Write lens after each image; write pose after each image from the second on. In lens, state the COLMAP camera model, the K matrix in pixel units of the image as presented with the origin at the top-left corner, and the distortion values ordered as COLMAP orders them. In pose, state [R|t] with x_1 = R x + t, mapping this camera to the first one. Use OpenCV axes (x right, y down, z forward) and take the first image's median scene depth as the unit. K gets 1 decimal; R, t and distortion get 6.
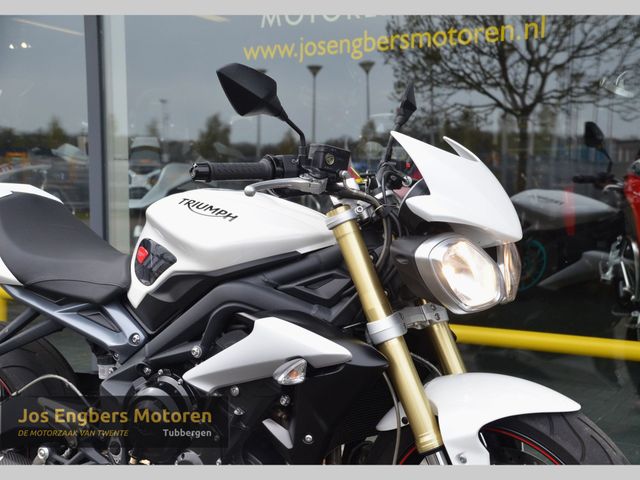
lens RADIAL K [[882.0, 0, 355.5], [0, 882.0, 240.7], [0, 0, 1]] dist [0.135144, 0.055290]
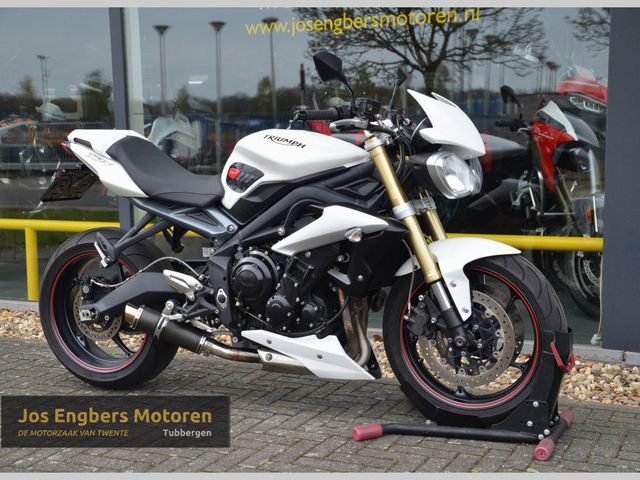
lens RADIAL K [[894.8, 0, 334.4], [0, 894.8, 241.6], [0, 0, 1]] dist [0.005030, 0.520611]
pose [[0.995355, -0.027163, 0.092367, -0.214888], [0.022671, 0.998525, 0.049333, 0.061431], [-0.093570, -0.047010, 0.994502, -0.551314]]
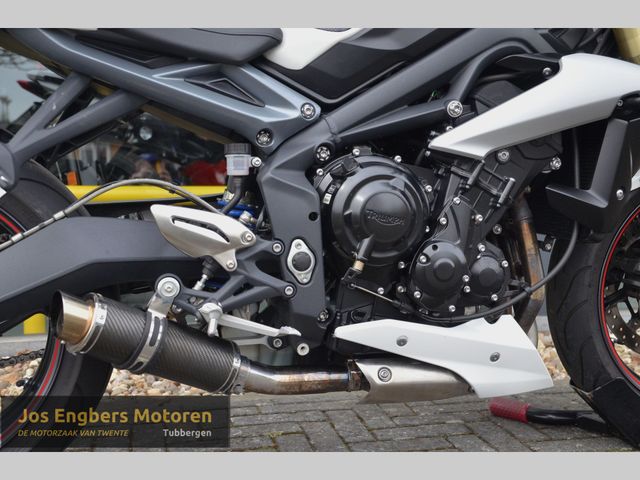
lens RADIAL K [[820.3, 0, 362.7], [0, 820.3, 241.5], [0, 0, 1]] dist [-0.008344, 0.260357]
pose [[0.726549, -0.063143, 0.684208, -0.678497], [0.041474, 0.997983, 0.048060, 0.187067], [-0.685862, -0.006541, 0.727702, 0.494188]]
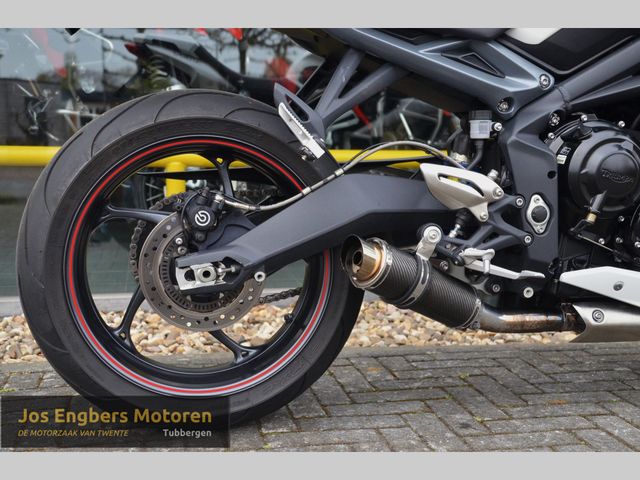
lens RADIAL K [[894.8, 0, 334.4], [0, 894.8, 241.6], [0, 0, 1]] dist [0.005030, 0.520611]
pose [[0.748267, -0.077902, 0.658808, -0.947482], [0.034363, 0.996300, 0.078780, 0.186448], [-0.662507, -0.036310, 0.748175, 0.514216]]
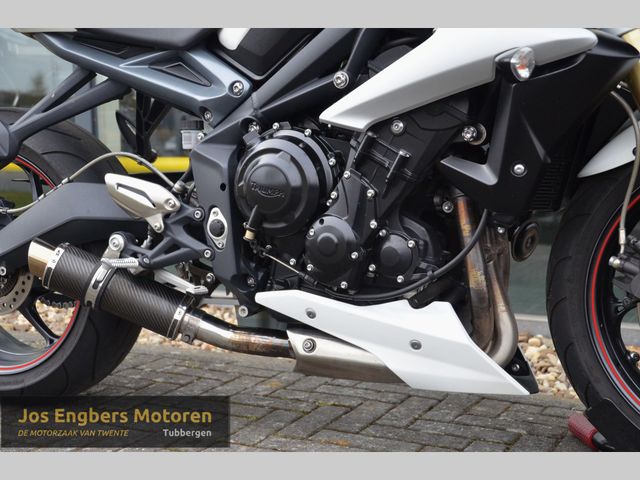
lens RADIAL K [[931.3, 0, 320.0], [0, 931.3, 240.0], [0, 0, 1]] dist [0.132538, 0.072833]
pose [[0.998205, -0.017005, 0.057421, -0.226056], [0.014393, 0.998855, 0.045613, 0.207001], [-0.058131, -0.044705, 0.997307, 0.188496]]
